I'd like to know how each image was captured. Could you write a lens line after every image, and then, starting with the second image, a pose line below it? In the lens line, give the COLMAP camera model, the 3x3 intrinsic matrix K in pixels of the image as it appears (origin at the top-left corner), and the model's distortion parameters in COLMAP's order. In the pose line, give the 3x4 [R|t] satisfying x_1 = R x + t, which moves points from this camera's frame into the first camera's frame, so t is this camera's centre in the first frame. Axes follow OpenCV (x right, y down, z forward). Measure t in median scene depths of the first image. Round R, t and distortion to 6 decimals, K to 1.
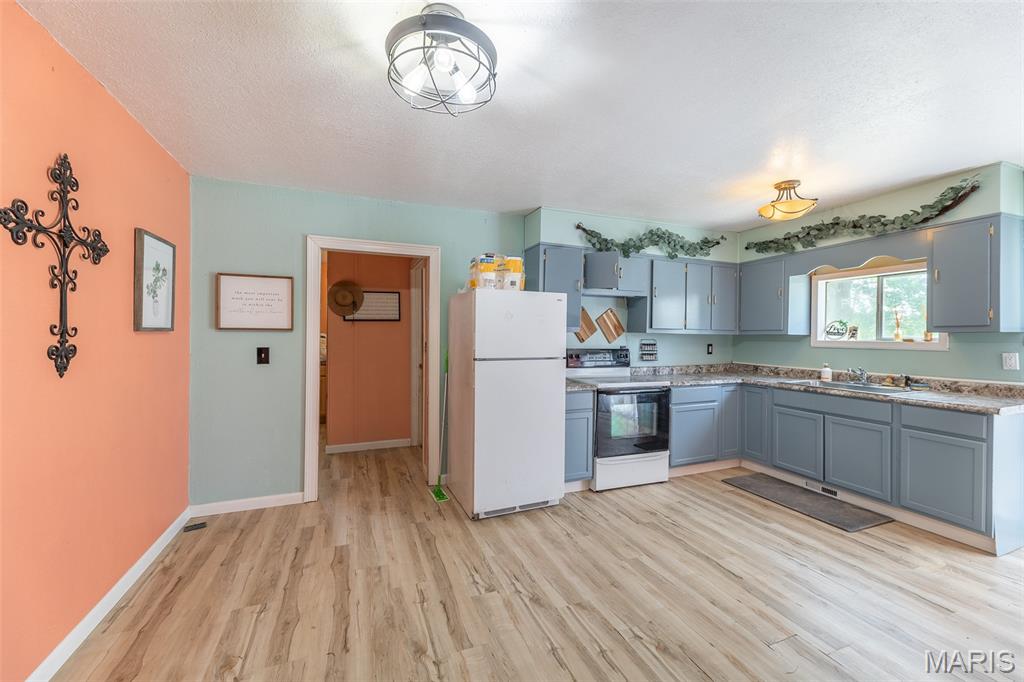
lens RADIAL K [[406.4, 0, 512.0], [0, 406.4, 337.4], [0, 0, 1]] dist [0.002529, 0.000064]
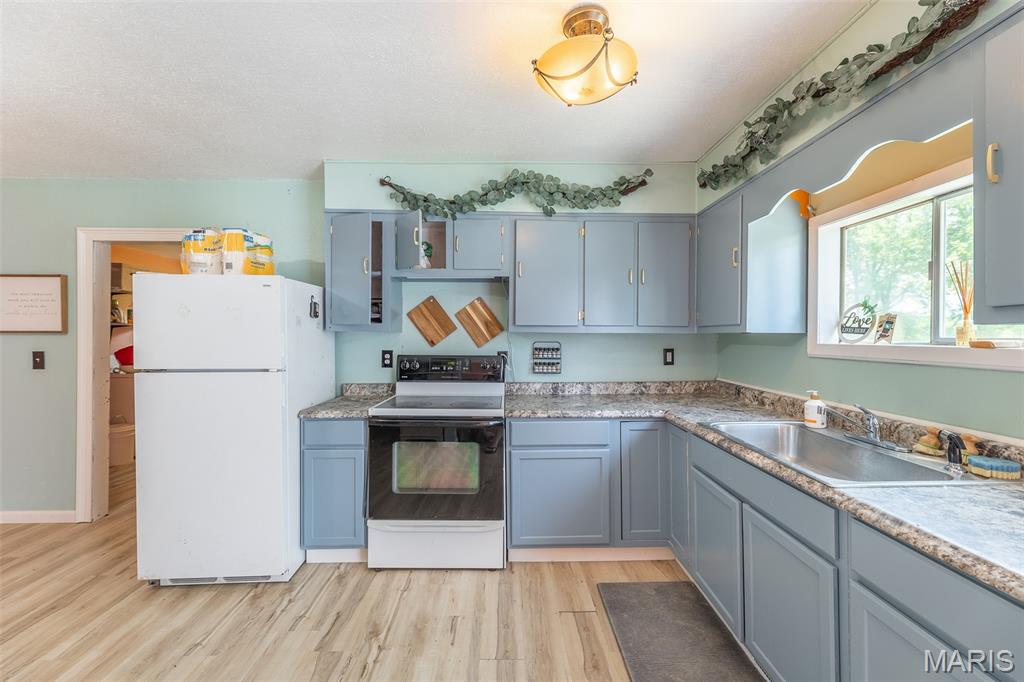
lens RADIAL K [[406.4, 0, 512.0], [0, 406.4, 337.4], [0, 0, 1]] dist [0.002529, 0.000064]
pose [[0.935997, -0.004745, -0.351977, 0.601335], [0.003936, 0.999988, -0.003015, -0.000527], [0.351987, 0.001436, 0.936004, 0.408338]]
